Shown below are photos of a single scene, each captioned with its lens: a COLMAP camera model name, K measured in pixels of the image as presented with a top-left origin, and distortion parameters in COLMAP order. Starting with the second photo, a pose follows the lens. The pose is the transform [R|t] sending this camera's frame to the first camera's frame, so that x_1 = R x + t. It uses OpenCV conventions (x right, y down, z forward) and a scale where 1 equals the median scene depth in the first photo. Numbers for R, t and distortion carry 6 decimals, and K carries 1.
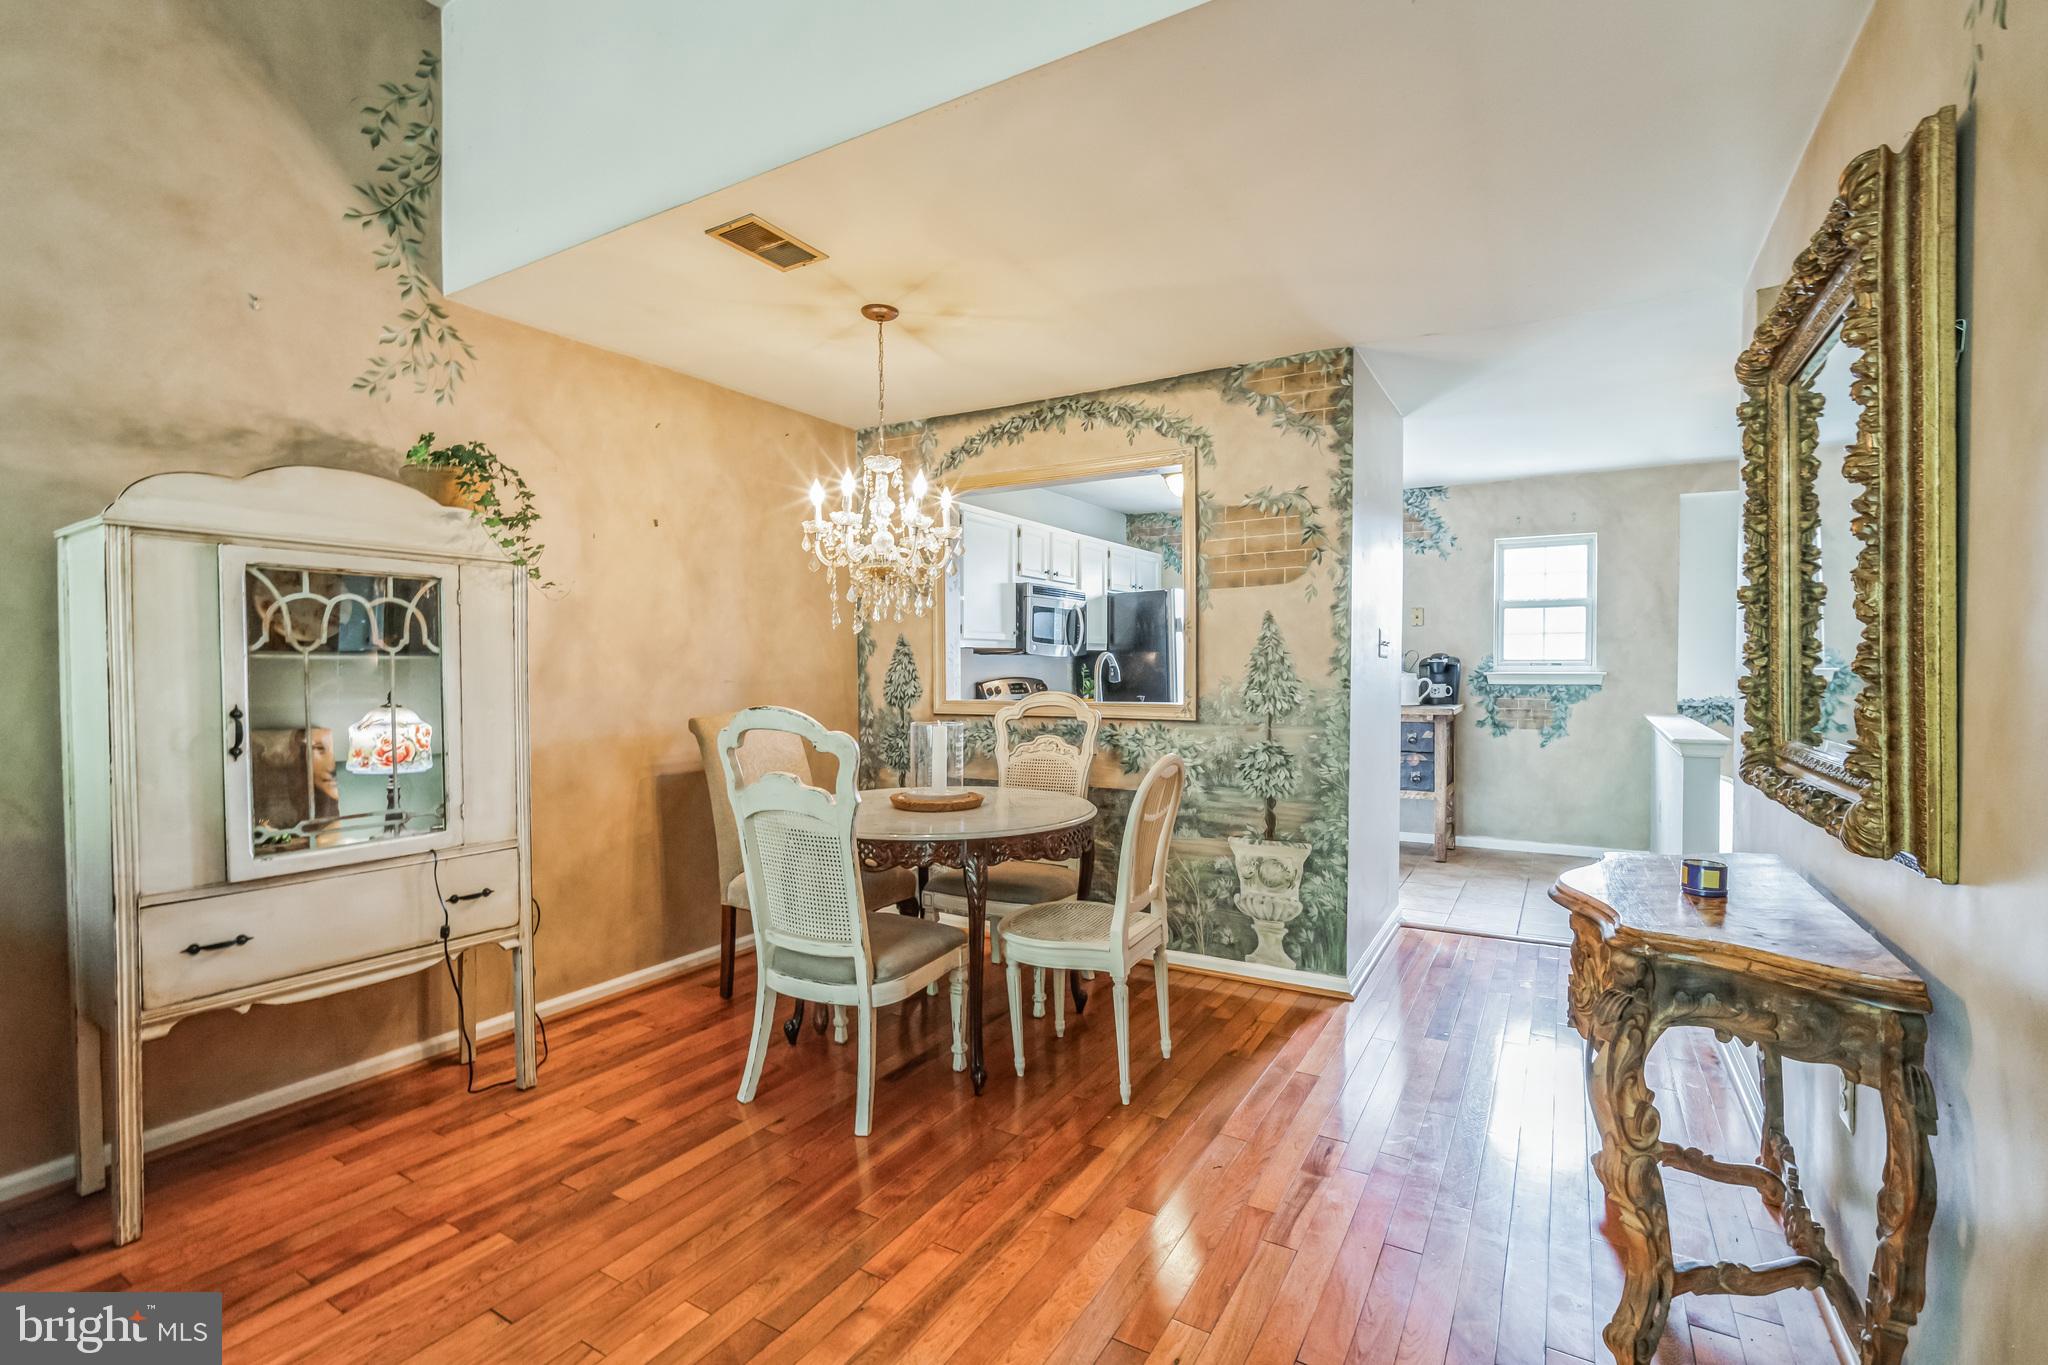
lens RADIAL K [[927.5, 0, 1023.8], [0, 927.5, 685.1], [0, 0, 1]] dist [-0.008718, 0.001328]
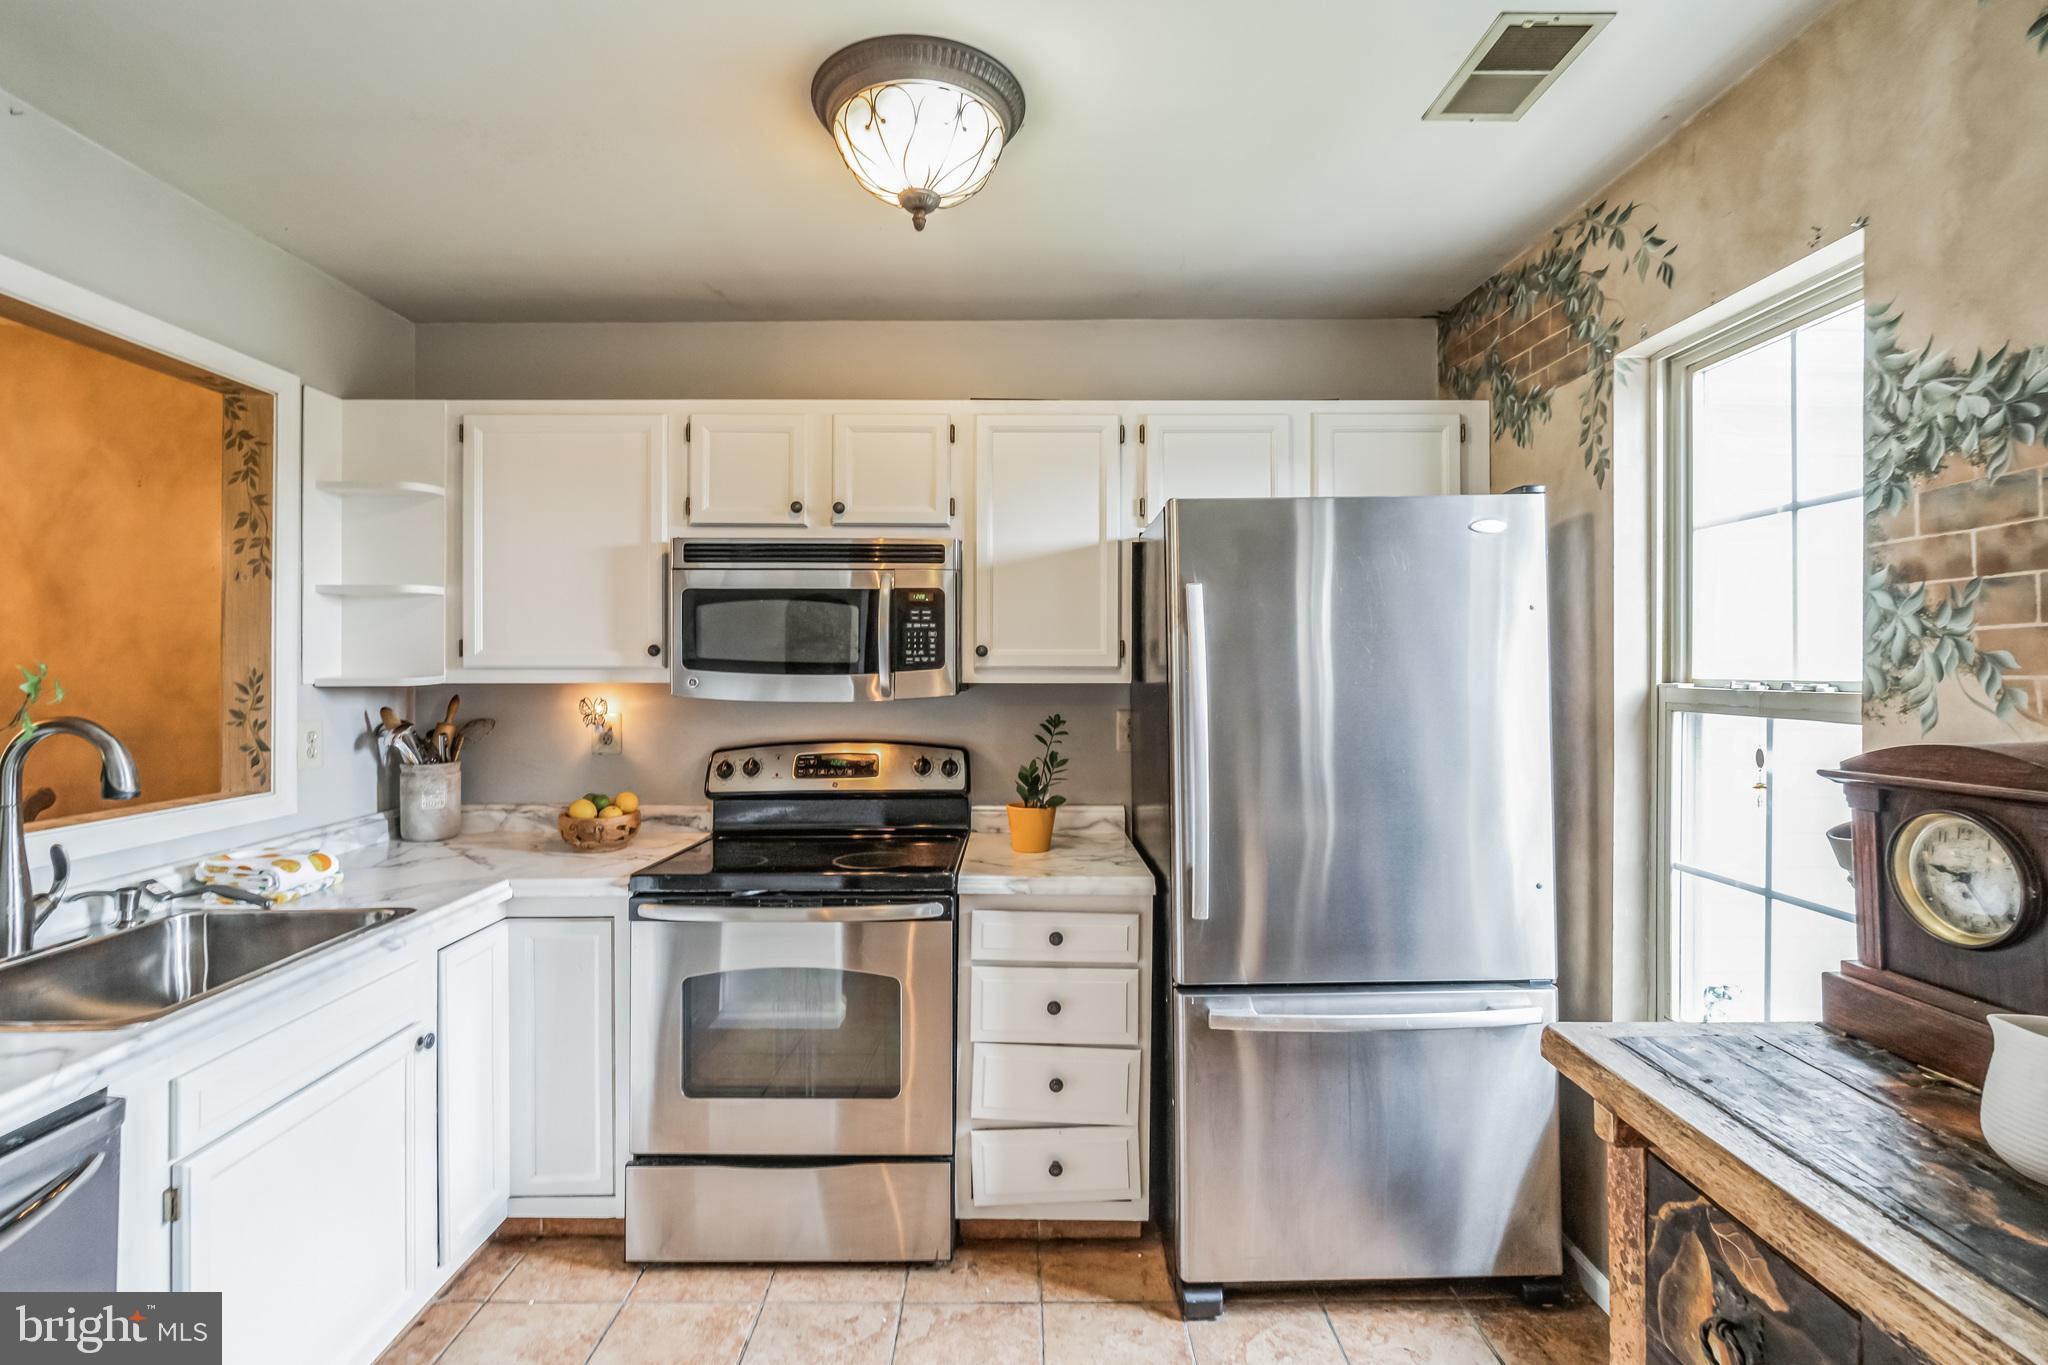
lens RADIAL K [[927.5, 0, 1016.5], [0, 927.5, 672.5], [0, 0, 1]] dist [-0.008718, 0.001328]
pose [[0.510546, 0.009479, -0.859798, 0.707735], [-0.022503, 0.999744, -0.002340, -0.071642], [0.859556, 0.020543, 0.510629, 1.353782]]
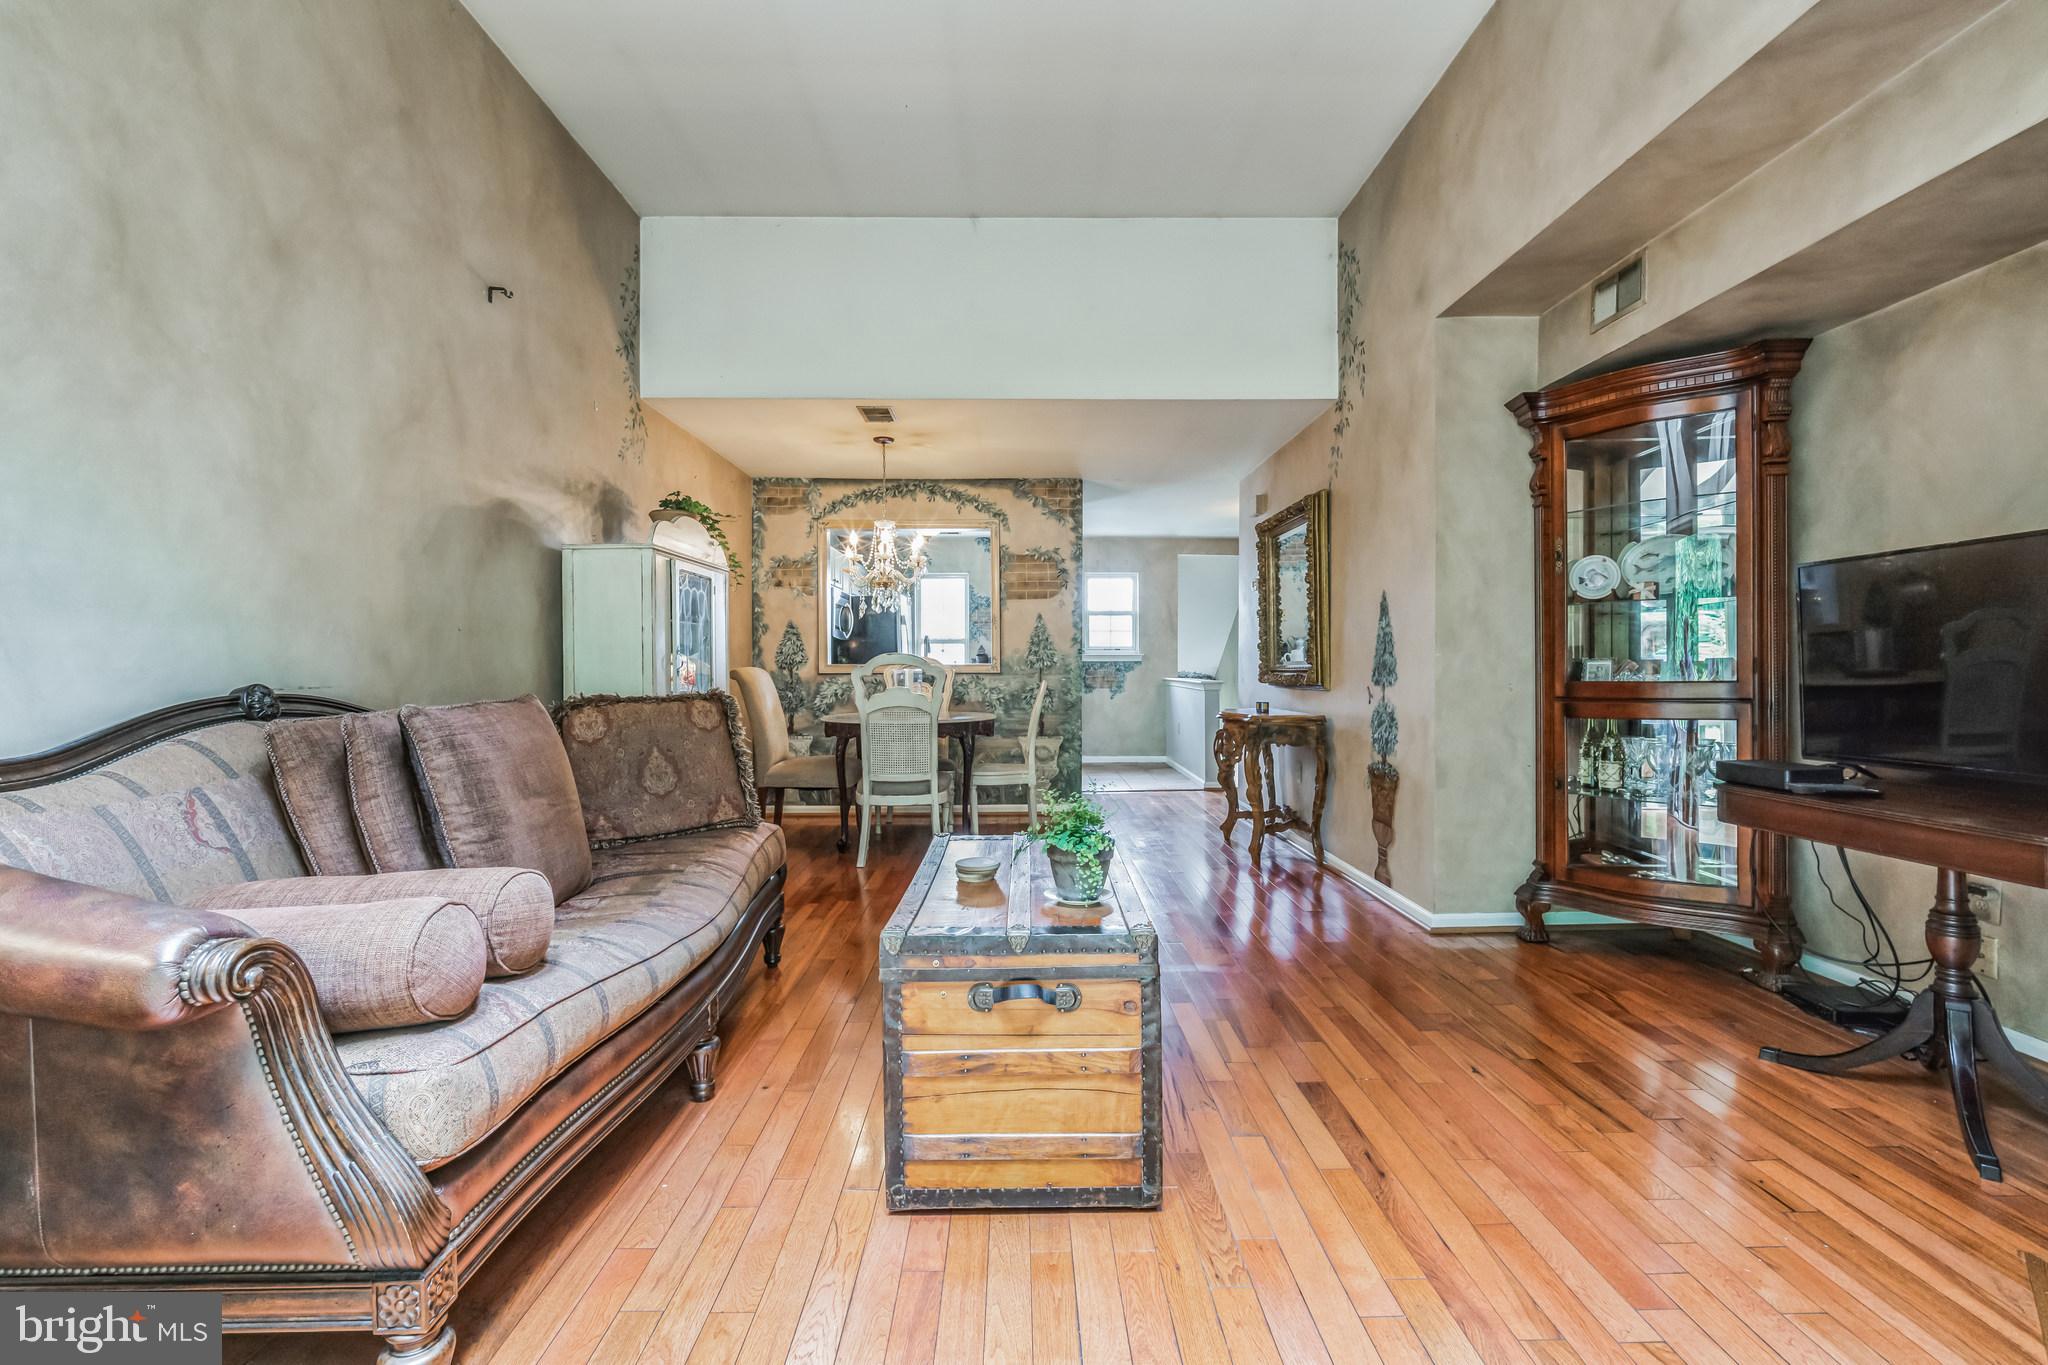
lens RADIAL K [[927.5, 0, 1035.4], [0, 927.5, 674.3], [0, 0, 1]] dist [-0.008718, 0.001328]
pose [[0.848063, -0.003702, 0.529883, -0.727822], [0.010244, 0.999903, -0.009411, 0.060697], [-0.529797, 0.013409, 0.848018, -0.570809]]
